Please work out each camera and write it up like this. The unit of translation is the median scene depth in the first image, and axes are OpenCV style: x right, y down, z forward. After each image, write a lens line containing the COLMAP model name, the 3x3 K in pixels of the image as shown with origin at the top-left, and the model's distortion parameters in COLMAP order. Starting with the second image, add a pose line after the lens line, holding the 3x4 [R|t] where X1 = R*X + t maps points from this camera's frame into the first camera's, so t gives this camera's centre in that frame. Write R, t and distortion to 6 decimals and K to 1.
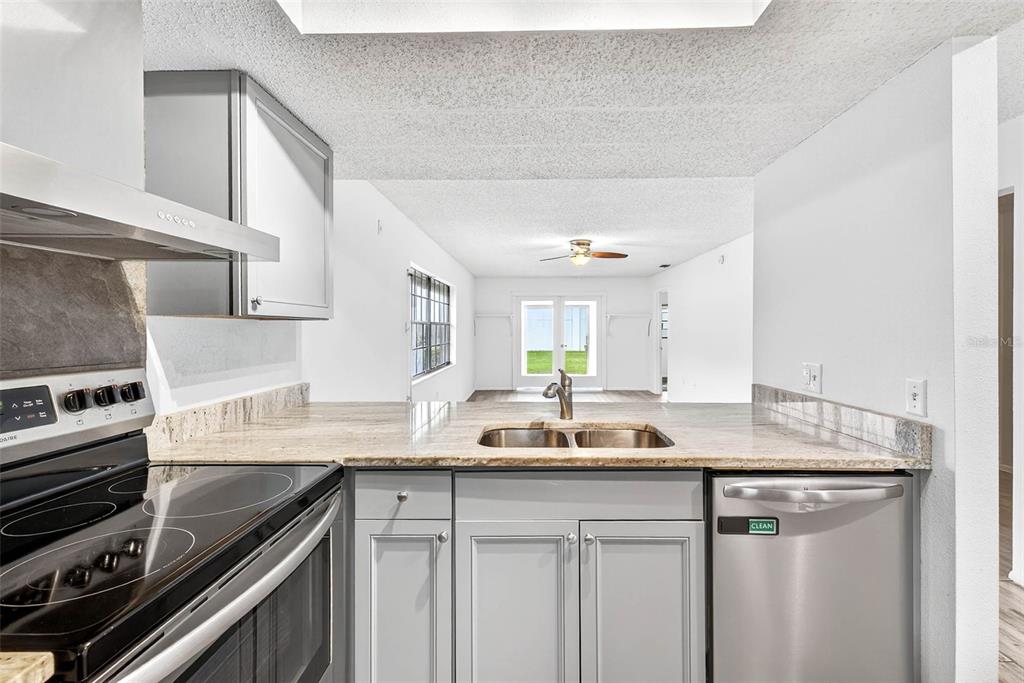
lens RADIAL K [[440.0, 0, 518.7], [0, 440.0, 330.7], [0, 0, 1]] dist [0.002560, -0.002044]
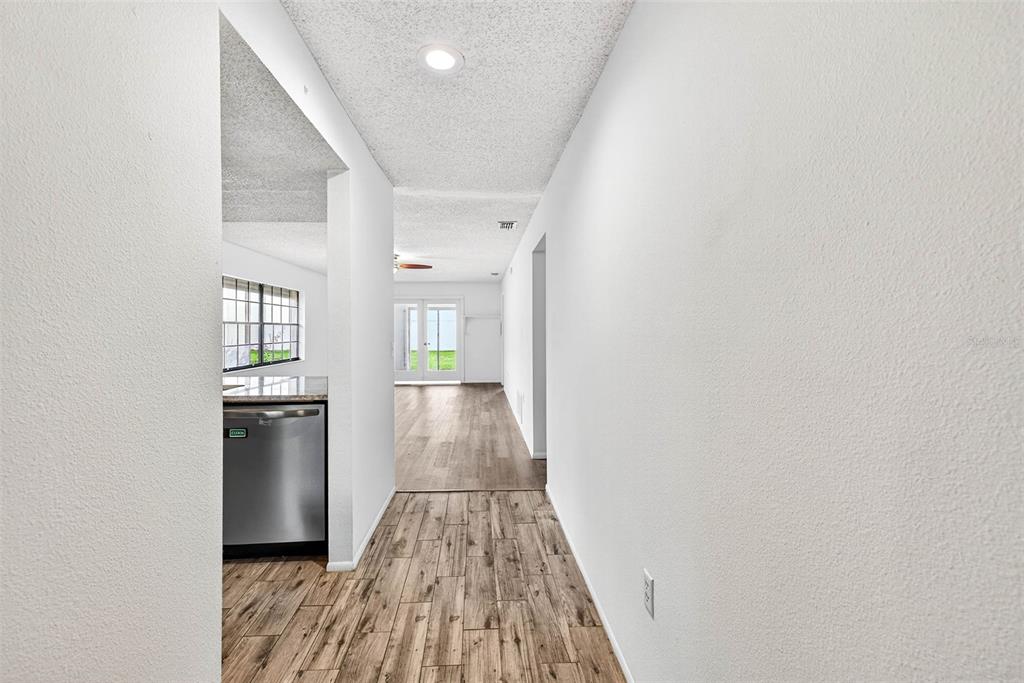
lens RADIAL K [[440.0, 0, 493.7], [0, 440.0, 328.8], [0, 0, 1]] dist [0.002560, -0.002044]
pose [[0.998076, -0.002457, 0.061957, 1.440487], [0.002916, 0.999969, -0.007323, 0.030099], [-0.061937, 0.007490, 0.998052, -0.849501]]
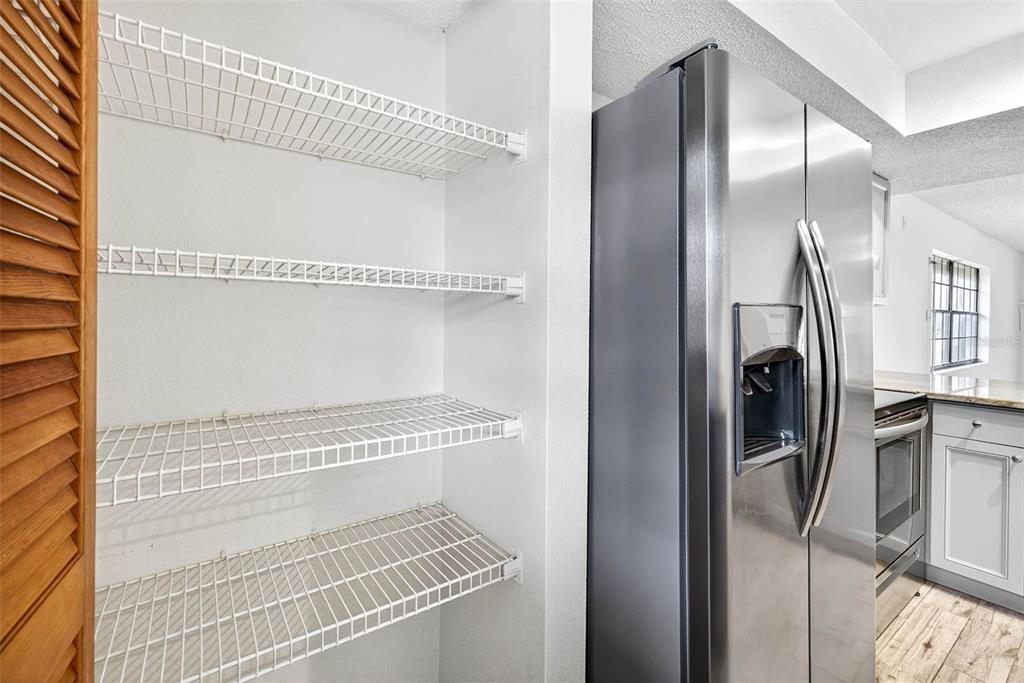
lens RADIAL K [[440.0, 0, 517.8], [0, 440.0, 327.5], [0, 0, 1]] dist [0.002560, -0.002044]
pose [[0.589764, 0.015627, -0.807424, 0.011085], [-0.010216, 0.999877, 0.011890, 0.054067], [0.807511, 0.001236, 0.589851, -1.065946]]
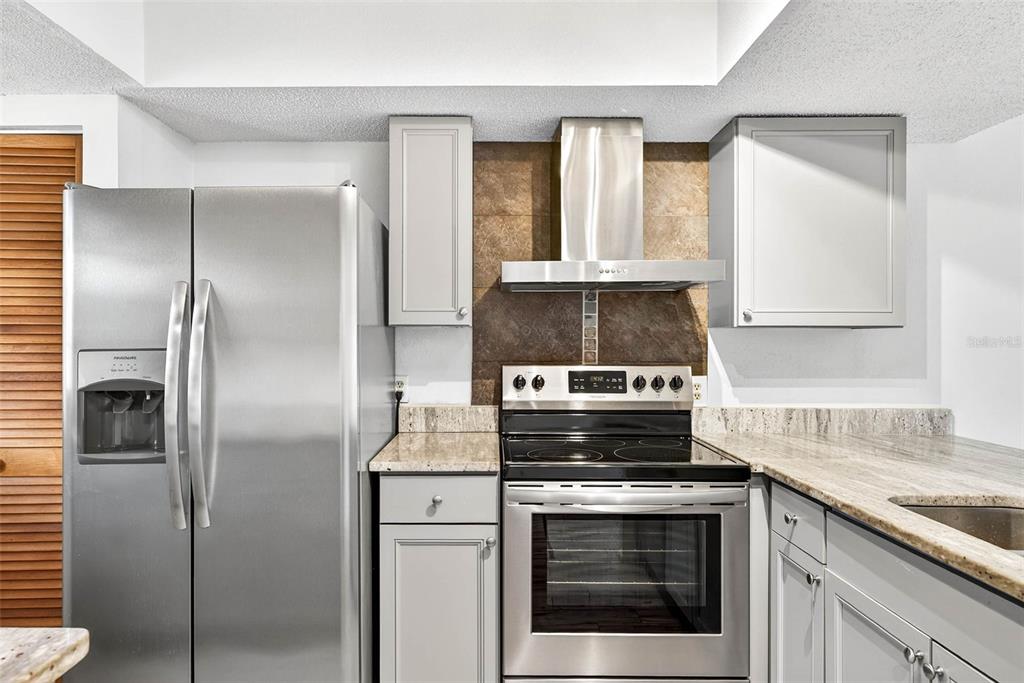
lens RADIAL K [[634.2, 0, 498.2], [0, 634.2, 335.9], [0, 0, 1]] dist [-0.000337, -0.001472]
pose [[0.017974, -0.001498, -0.999837, 1.046694], [-0.004555, 0.999988, -0.001580, -0.005048], [0.999828, 0.004583, 0.017967, 0.351027]]
